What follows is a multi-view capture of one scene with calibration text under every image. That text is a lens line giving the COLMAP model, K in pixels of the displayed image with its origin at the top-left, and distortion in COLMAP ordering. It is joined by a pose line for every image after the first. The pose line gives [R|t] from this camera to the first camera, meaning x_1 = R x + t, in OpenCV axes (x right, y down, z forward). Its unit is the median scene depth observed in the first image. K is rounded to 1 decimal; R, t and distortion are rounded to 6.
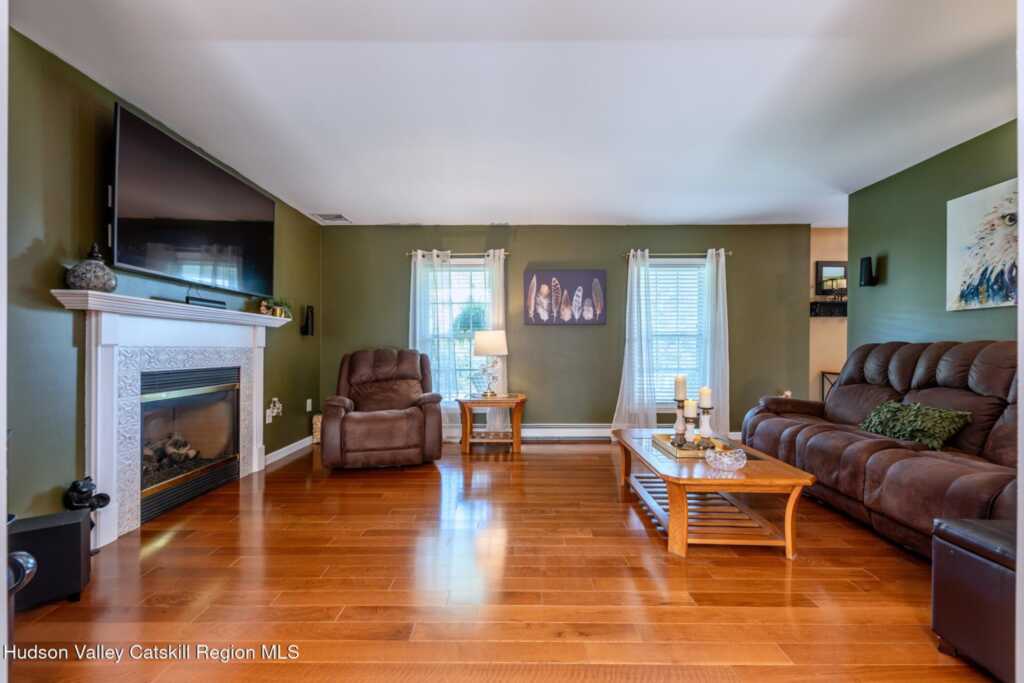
lens RADIAL K [[417.3, 0, 538.0], [0, 417.3, 345.9], [0, 0, 1]] dist [0.000653, 0.000030]
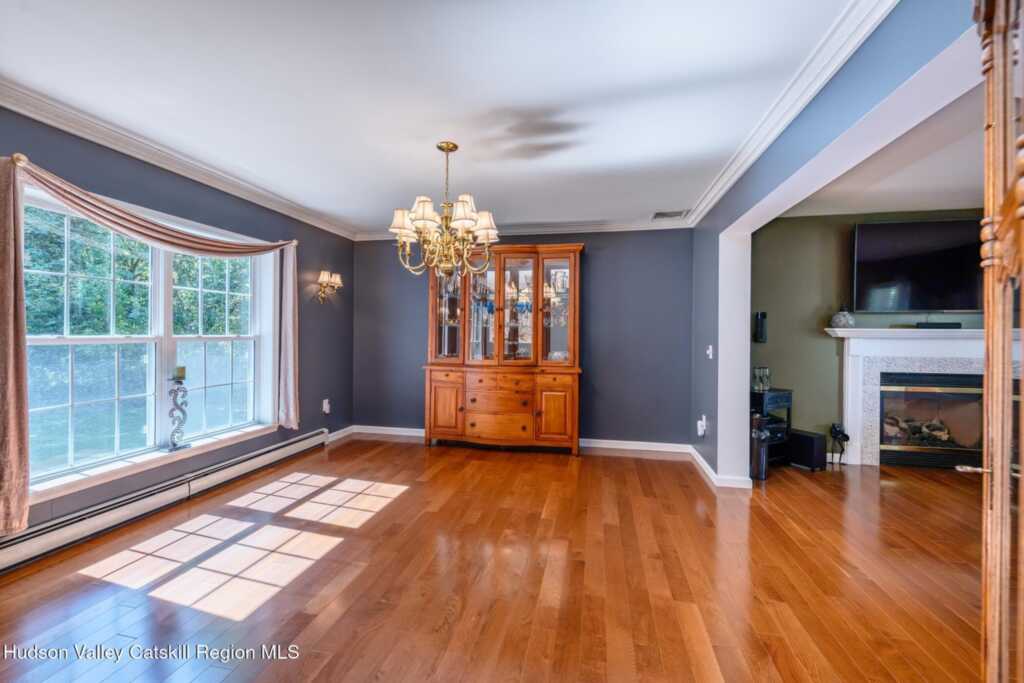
lens RADIAL K [[421.8, 0, 507.7], [0, 421.8, 340.7], [0, 0, 1]] dist [0.002494, 0.000126]
pose [[-0.208300, 0.009056, -0.978023, 0.927455], [-0.001261, 0.999954, 0.009527, -0.070529], [0.978064, 0.003218, -0.208279, -0.084890]]
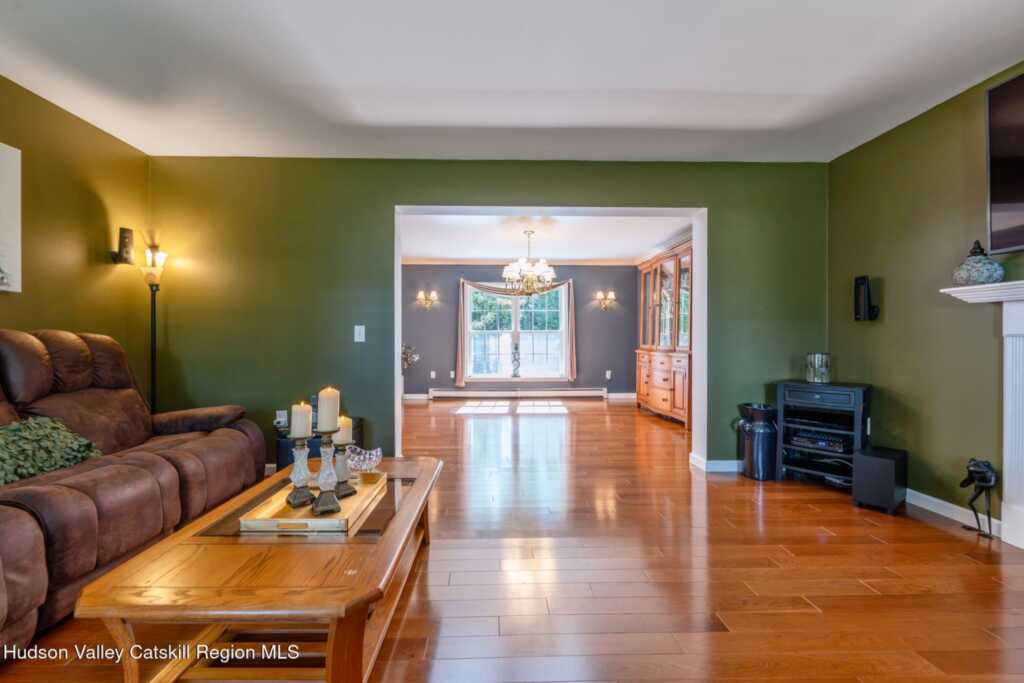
lens RADIAL K [[421.8, 0, 507.7], [0, 421.8, 340.7], [0, 0, 1]] dist [0.002494, 0.000126]
pose [[-0.999286, 0.000711, -0.037779, 0.125794], [0.000979, 0.999974, -0.007097, 0.014434], [0.037773, -0.007129, -0.999261, 1.643534]]
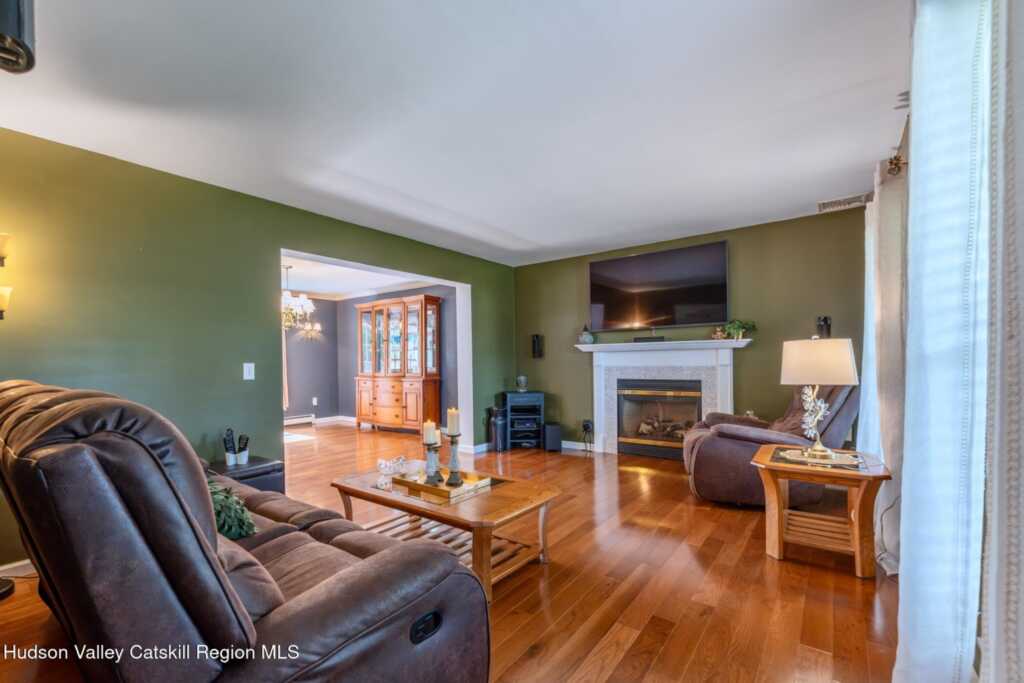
lens RADIAL K [[436.8, 0, 478.9], [0, 436.8, 370.6], [0, 0, 1]] dist [0.000539, 0.000067]
pose [[-0.622505, 0.025313, -0.782206, 1.069648], [0.020617, 0.999660, 0.015943, -0.023075], [0.782344, -0.006202, -0.622816, 1.703347]]
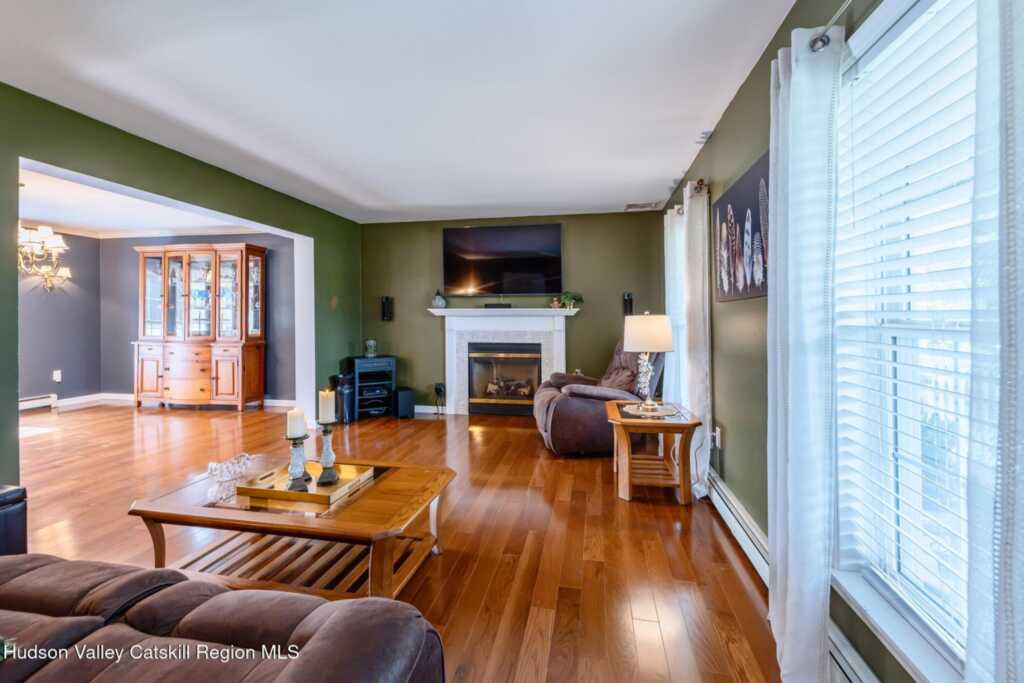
lens RADIAL K [[419.2, 0, 514.5], [0, 419.2, 321.7], [0, 0, 1]] dist [0.001307, 0.000019]
pose [[-0.184562, 0.009142, -0.982778, 1.043189], [0.007462, 0.999941, 0.007900, -0.054381], [0.982792, -0.005876, -0.184620, 1.539694]]
